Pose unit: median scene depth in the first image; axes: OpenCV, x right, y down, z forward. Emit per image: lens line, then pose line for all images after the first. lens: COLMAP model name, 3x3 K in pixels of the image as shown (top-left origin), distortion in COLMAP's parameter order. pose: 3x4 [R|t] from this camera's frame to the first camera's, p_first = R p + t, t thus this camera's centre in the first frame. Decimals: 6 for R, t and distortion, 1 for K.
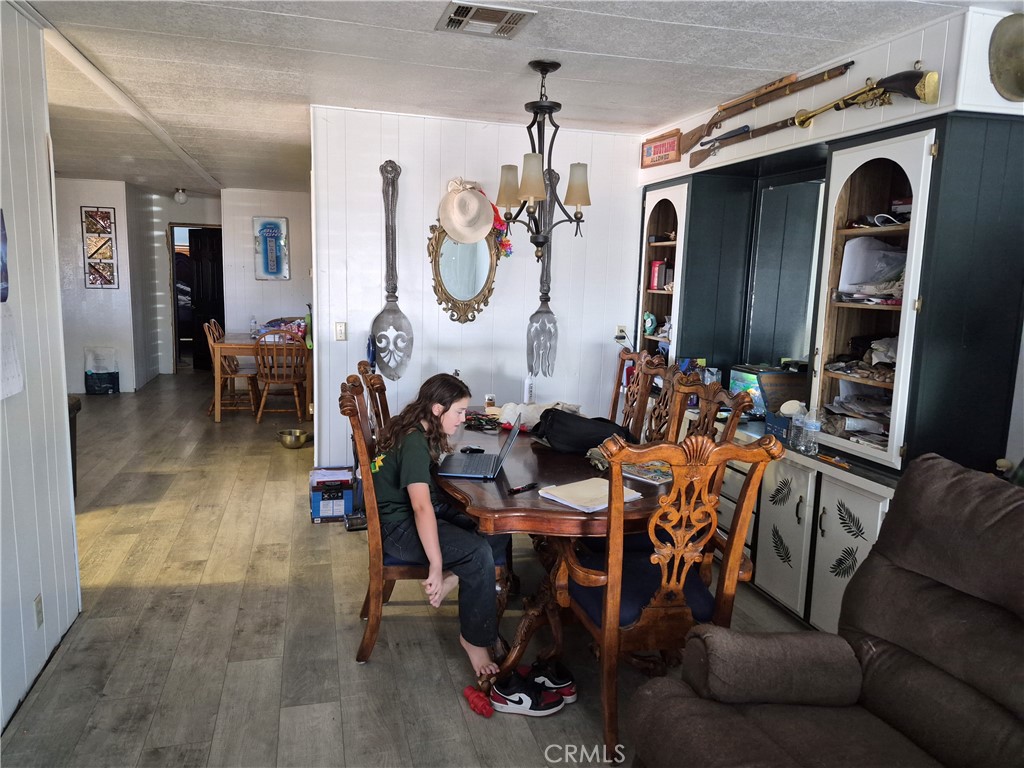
lens RADIAL K [[726.8, 0, 504.3], [0, 726.8, 376.7], [0, 0, 1]] dist [0.064093, -0.054393]
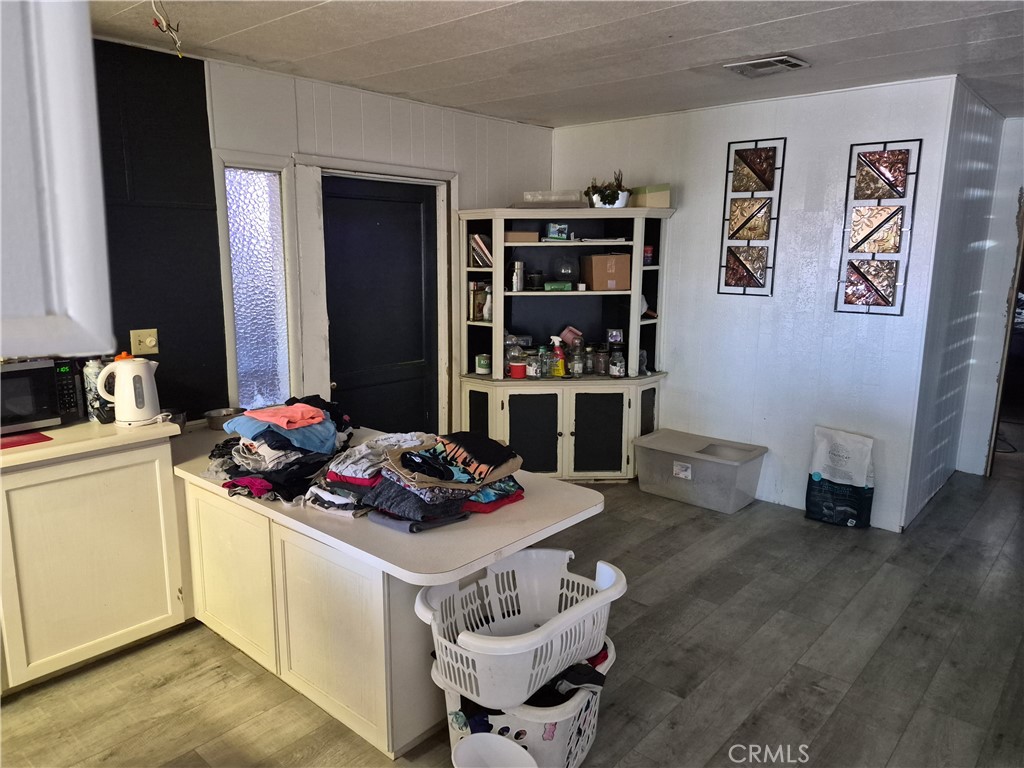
lens RADIAL K [[726.8, 0, 507.9], [0, 726.8, 377.7], [0, 0, 1]] dist [0.064093, -0.054393]
pose [[0.558950, 0.126220, -0.819539, -0.272362], [-0.119016, 0.990325, 0.071351, -0.083208], [0.820616, 0.057656, 0.568564, 0.527159]]
